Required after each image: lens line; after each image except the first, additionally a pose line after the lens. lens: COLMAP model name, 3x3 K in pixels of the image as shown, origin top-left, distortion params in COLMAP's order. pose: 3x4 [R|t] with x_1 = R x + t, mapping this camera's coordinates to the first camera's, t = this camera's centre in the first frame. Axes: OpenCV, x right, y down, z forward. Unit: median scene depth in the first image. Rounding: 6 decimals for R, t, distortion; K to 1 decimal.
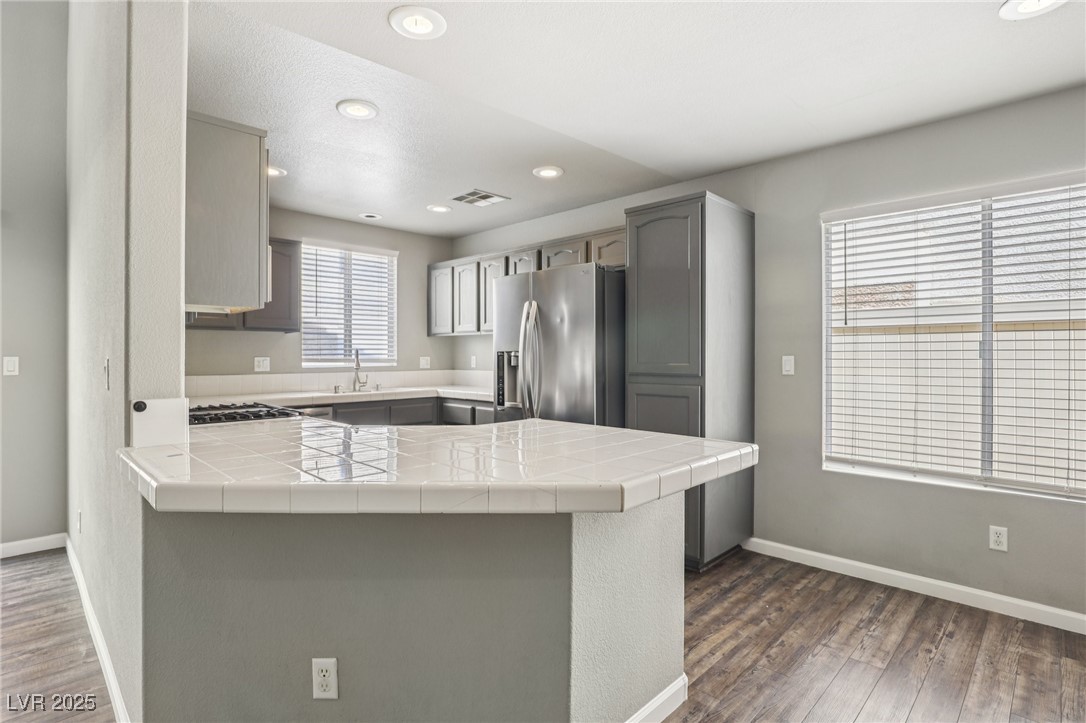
lens RADIAL K [[527.3, 0, 532.9], [0, 527.3, 347.2], [0, 0, 1]] dist [-0.012903, 0.001483]
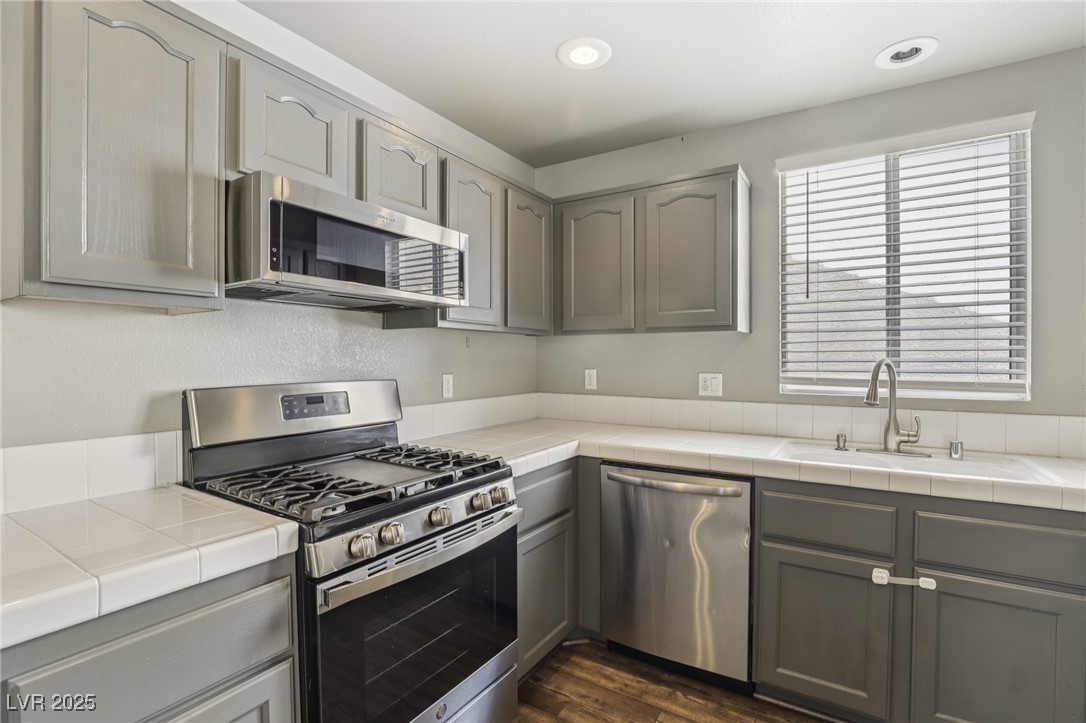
lens RADIAL K [[504.9, 0, 544.1], [0, 504.9, 358.5], [0, 0, 1]] dist [-0.026730, 0.002902]
pose [[0.238535, 0.005757, -0.971117, 0.017287], [0.014444, 0.999851, 0.009476, -0.006446], [0.971026, -0.016288, 0.238416, 0.597413]]
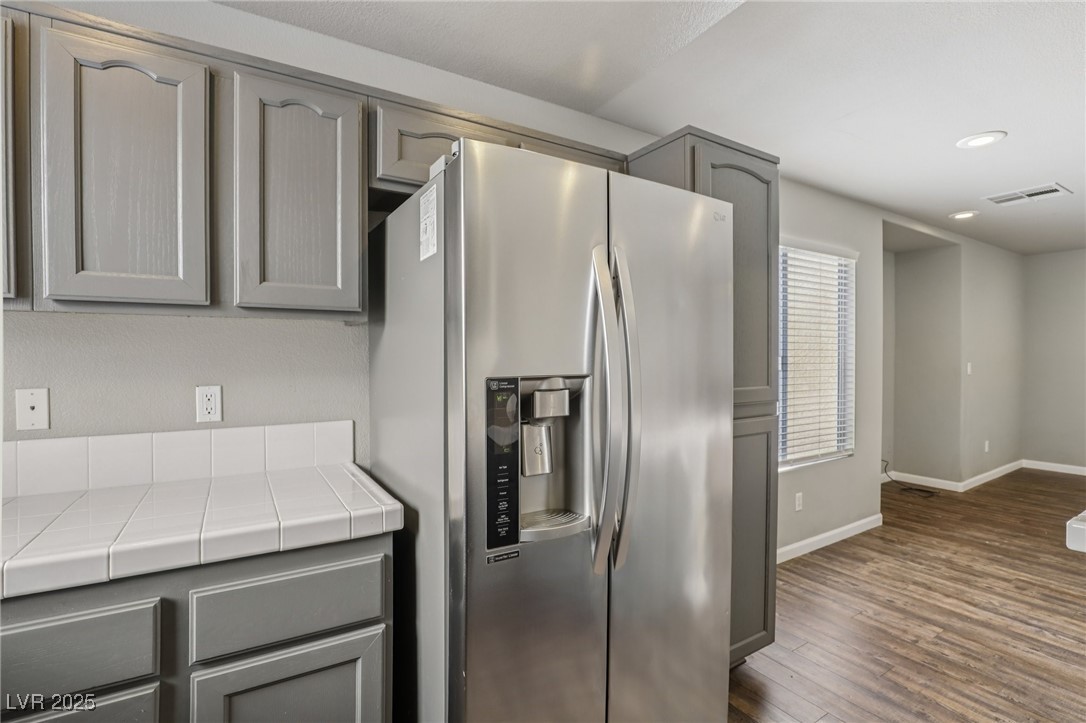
lens RADIAL K [[504.9, 0, 550.1], [0, 504.9, 363.9], [0, 0, 1]] dist [-0.026730, 0.002902]
pose [[0.225977, -0.013943, 0.974033, -0.275470], [-0.011738, 0.999786, 0.017035, -0.005320], [-0.974062, -0.015283, 0.225765, 0.698337]]
